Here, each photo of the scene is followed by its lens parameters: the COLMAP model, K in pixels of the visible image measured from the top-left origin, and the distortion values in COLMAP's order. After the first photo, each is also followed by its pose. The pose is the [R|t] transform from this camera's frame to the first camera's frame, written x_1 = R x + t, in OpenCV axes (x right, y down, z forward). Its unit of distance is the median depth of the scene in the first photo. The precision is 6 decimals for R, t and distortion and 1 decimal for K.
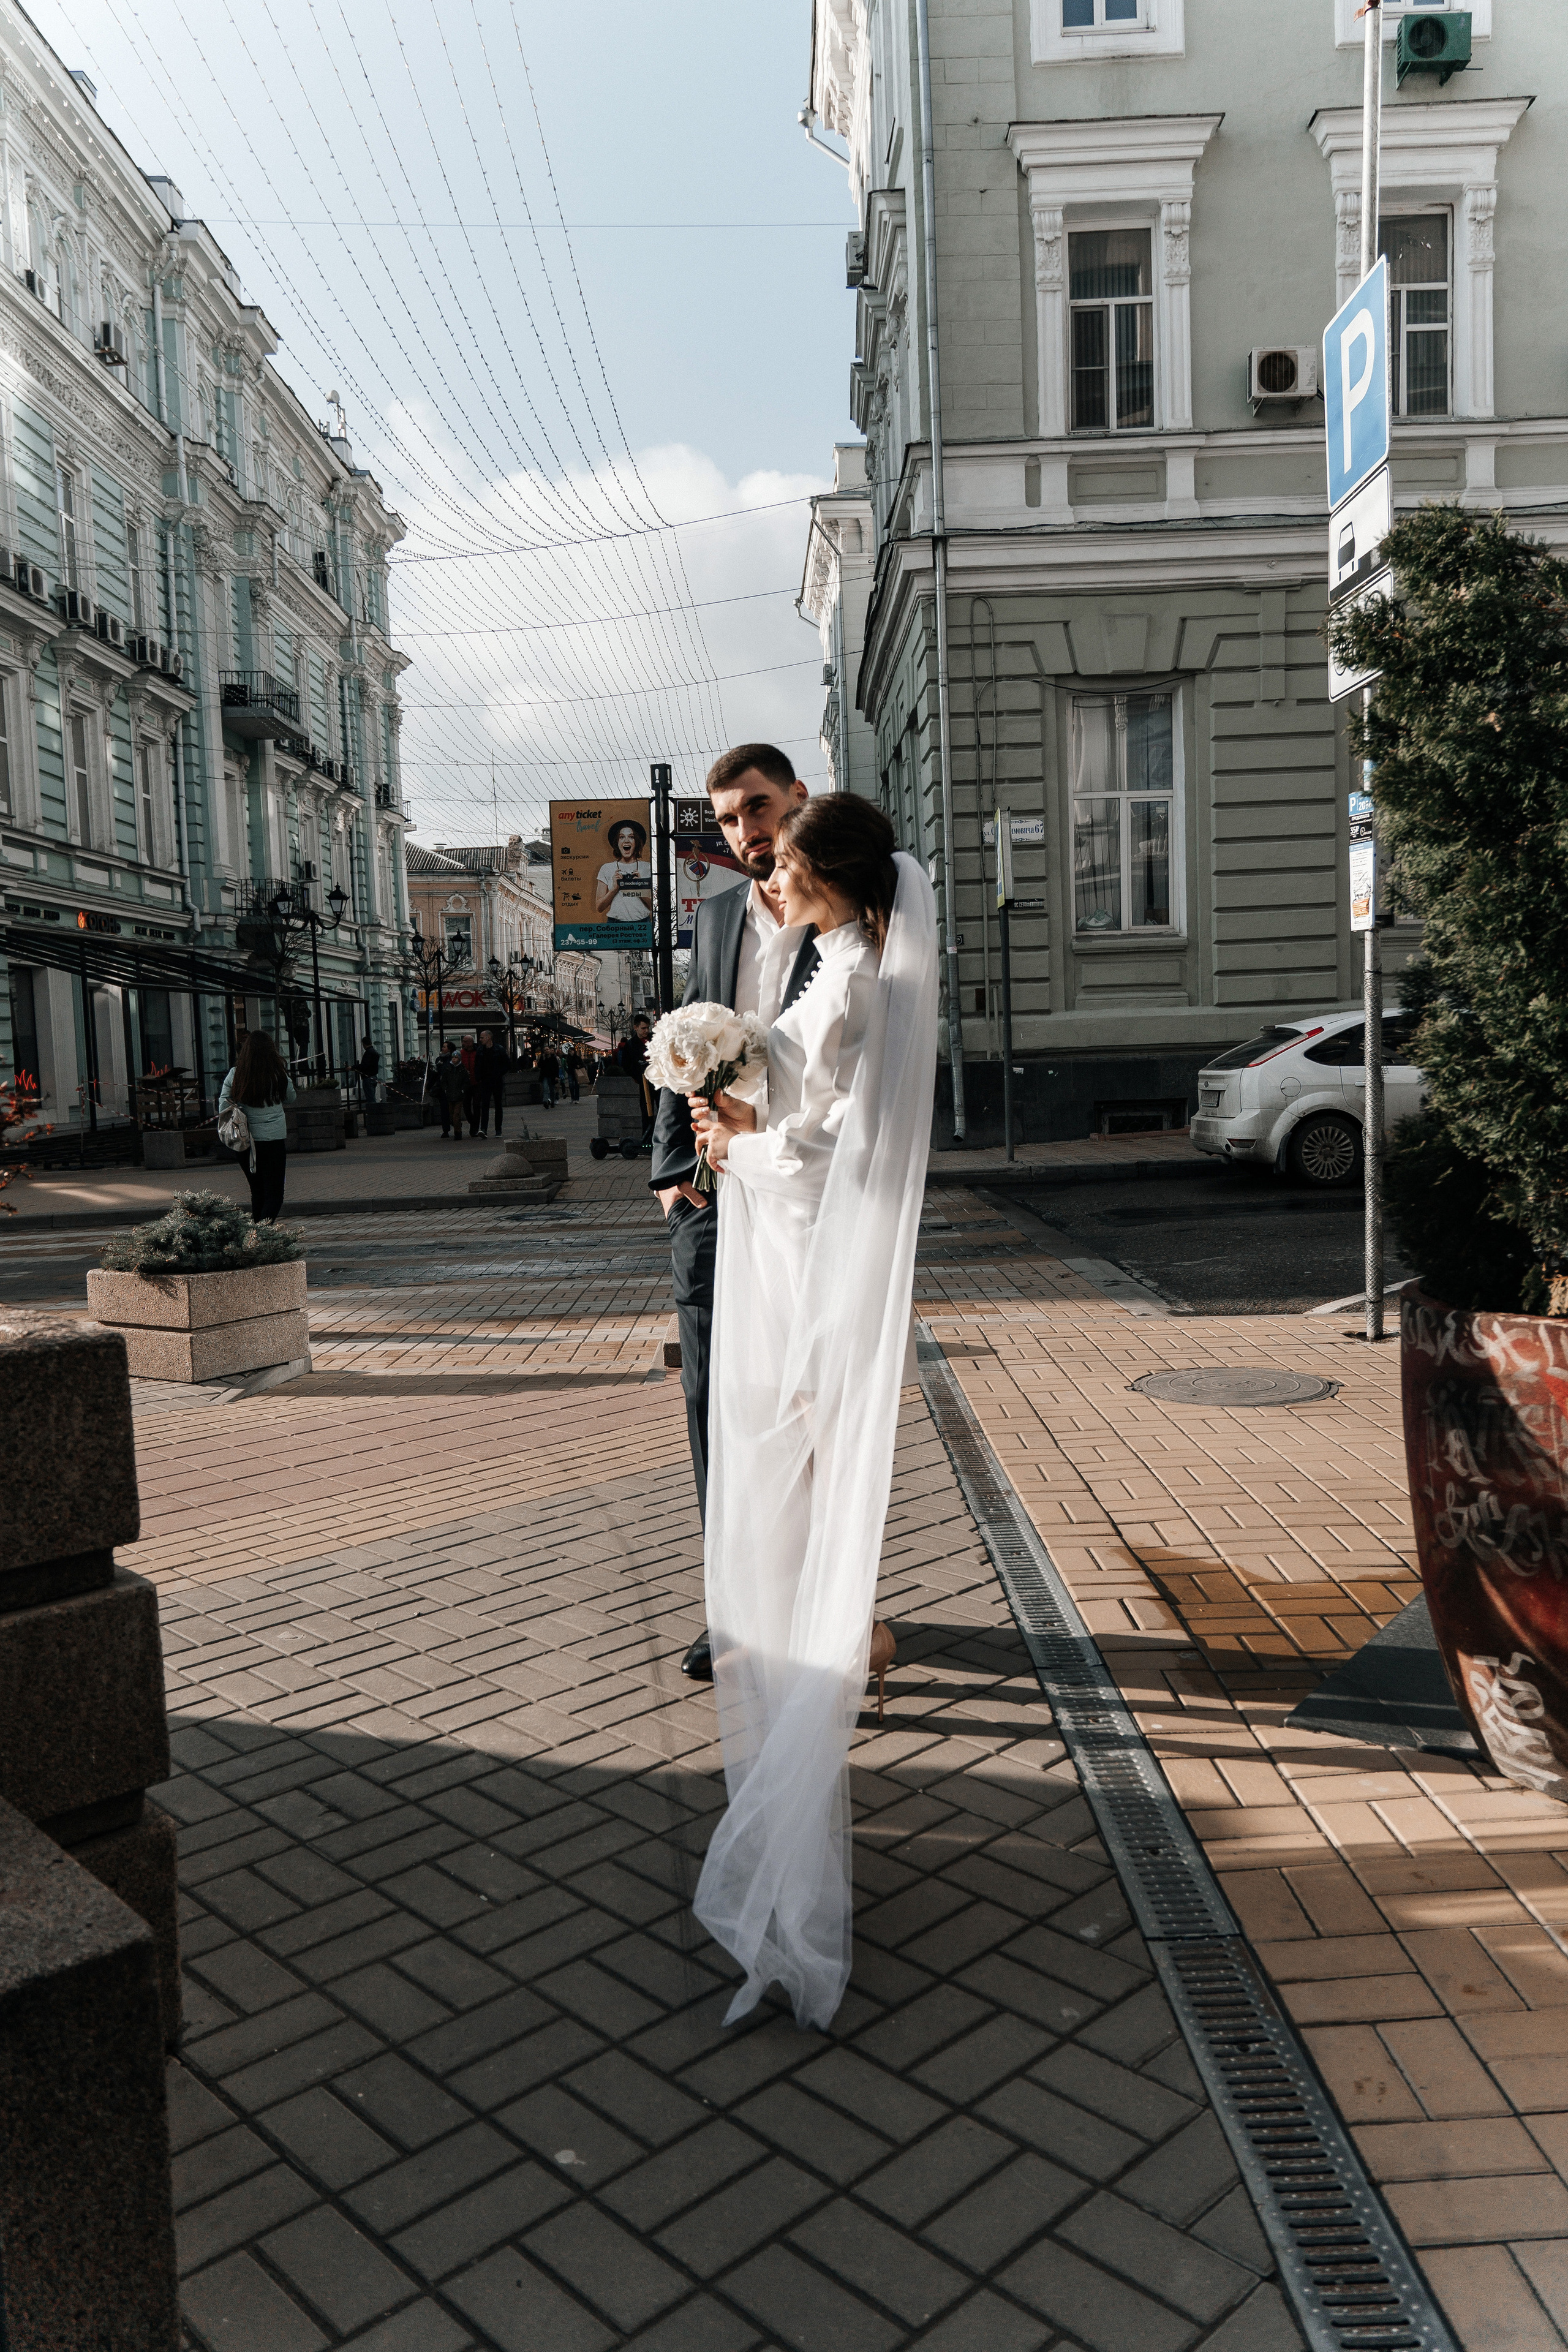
lens RADIAL K [[1724.5, 0, 784.0], [0, 1724.5, 1176.0], [0, 0, 1]] dist [-0.007351, 0.001370]
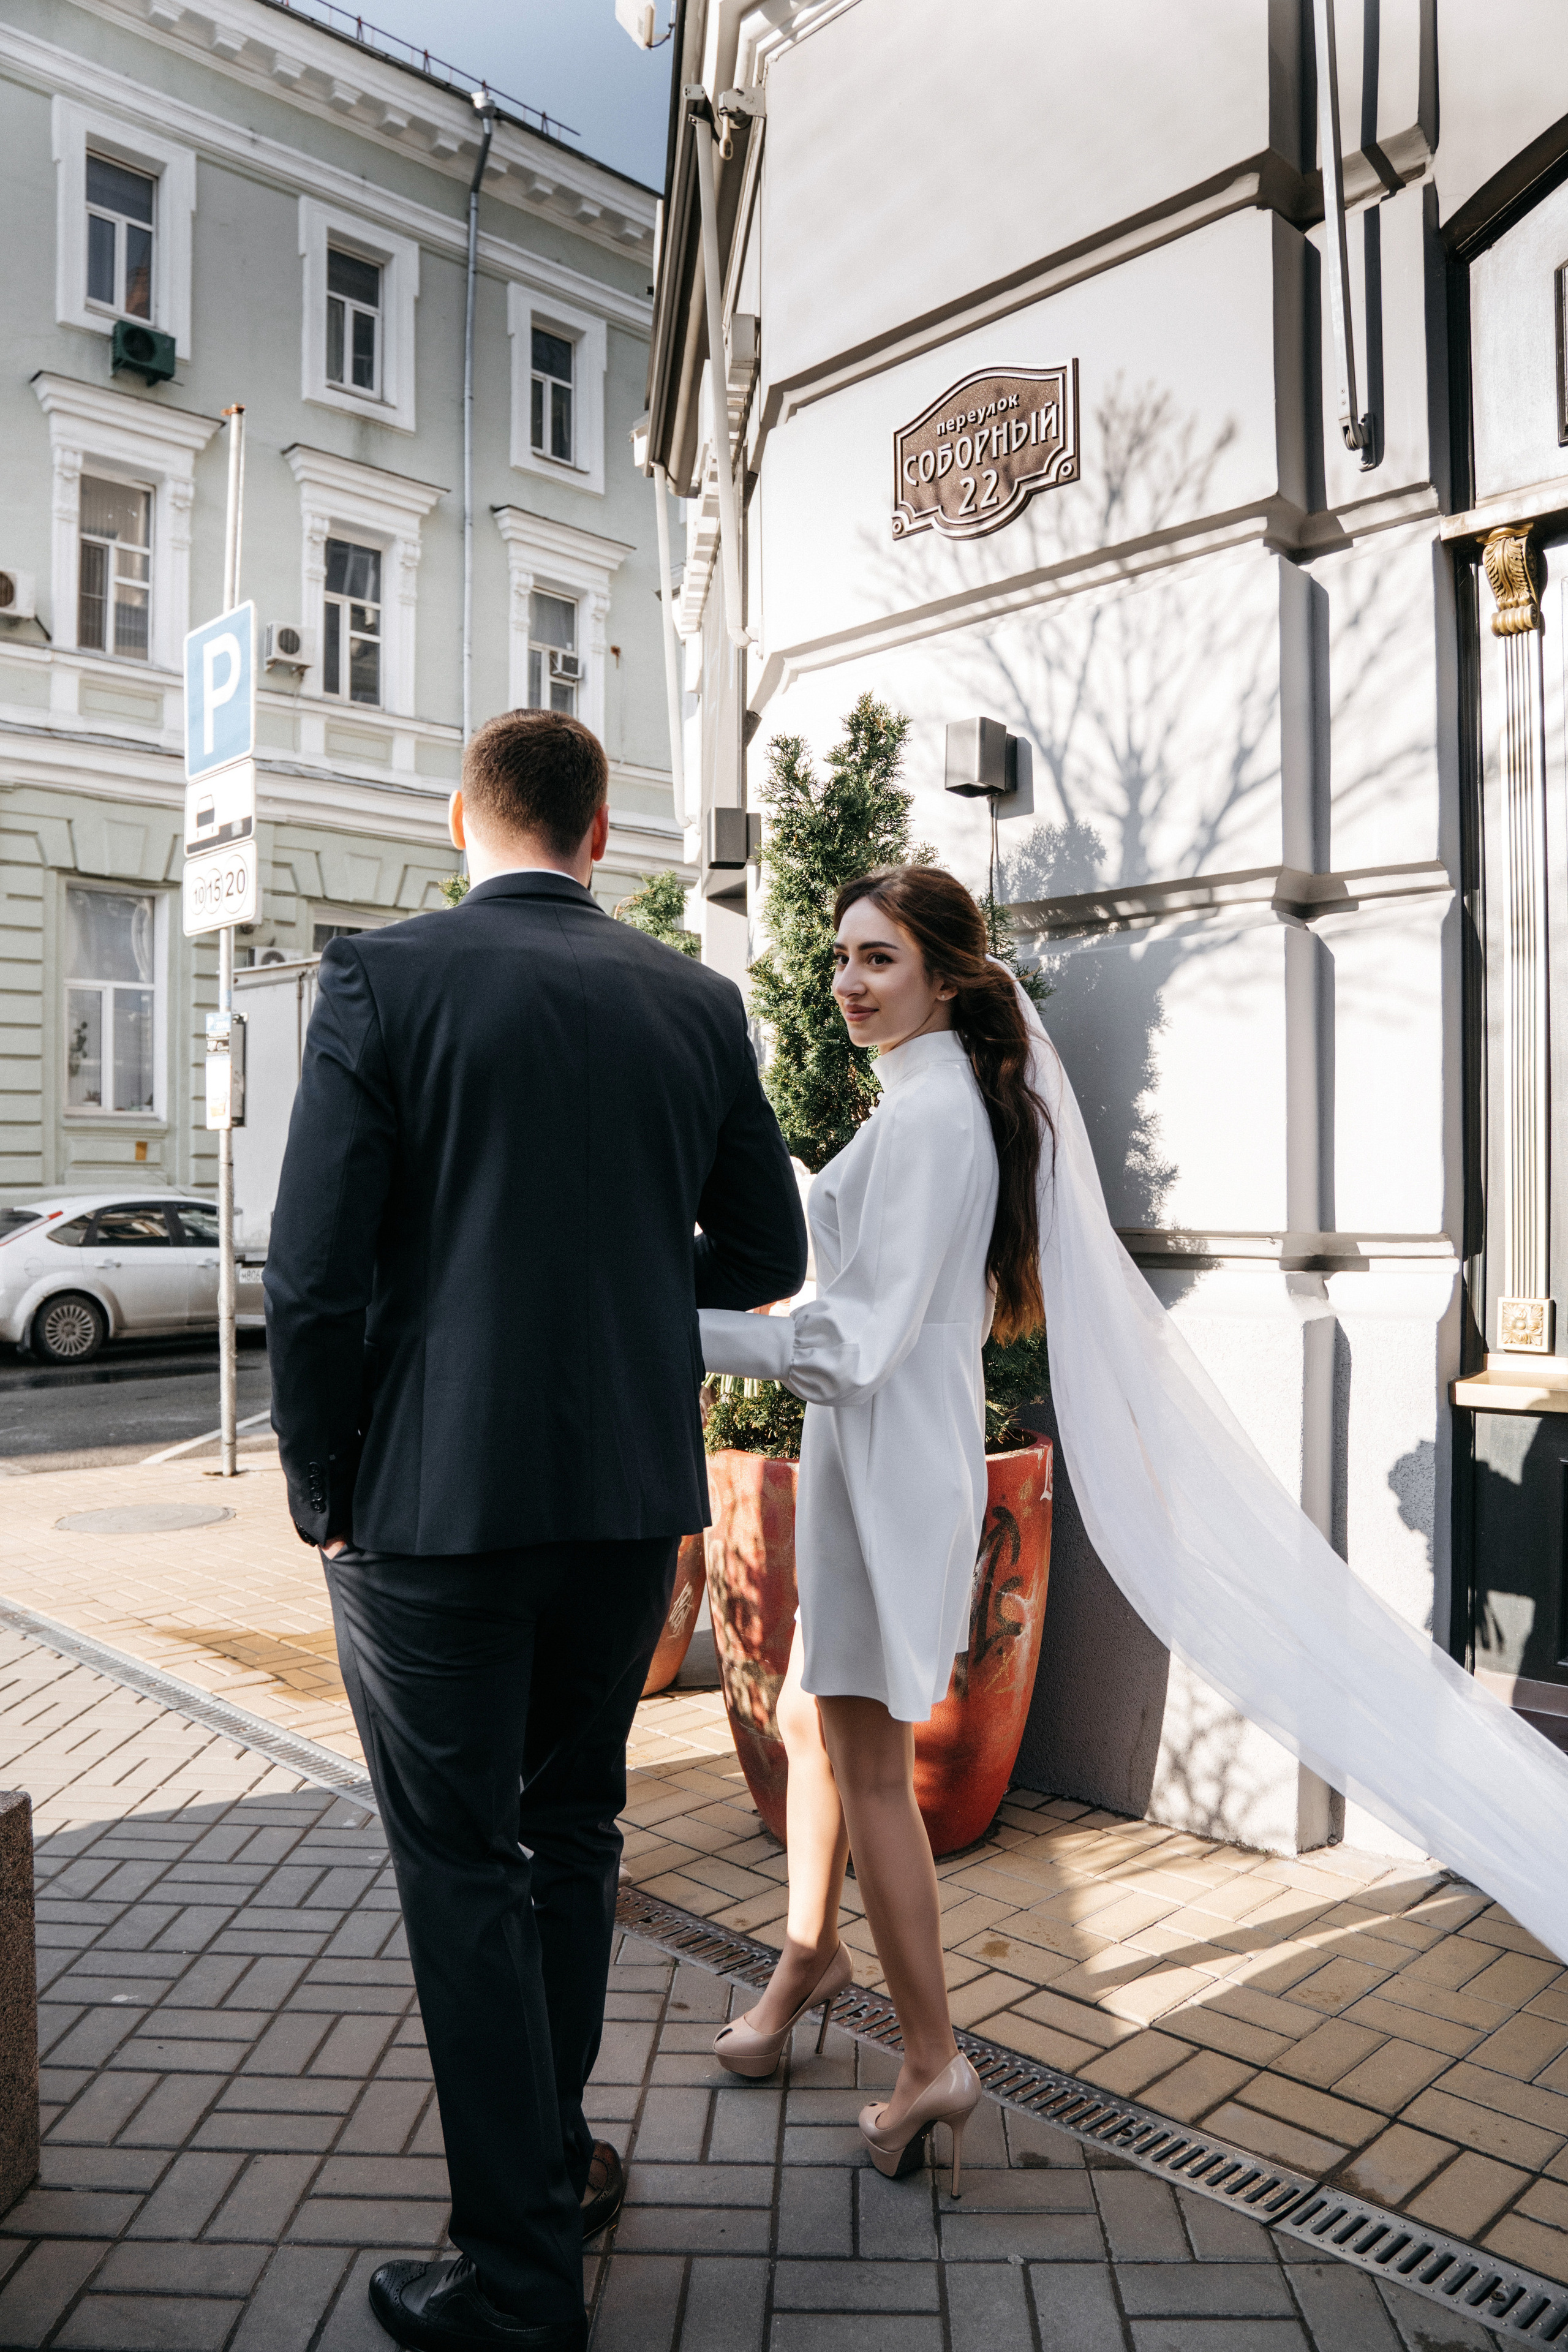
lens RADIAL K [[1652.9, 0, 784.0], [0, 1652.9, 1176.0], [0, 0, 1]] dist [-0.080256, 0.000887]
pose [[0.718616, 0.033363, 0.694607, -0.426251], [0.042638, 0.994855, -0.091896, 0.012662], [-0.694099, 0.095654, 0.713496, 0.014731]]
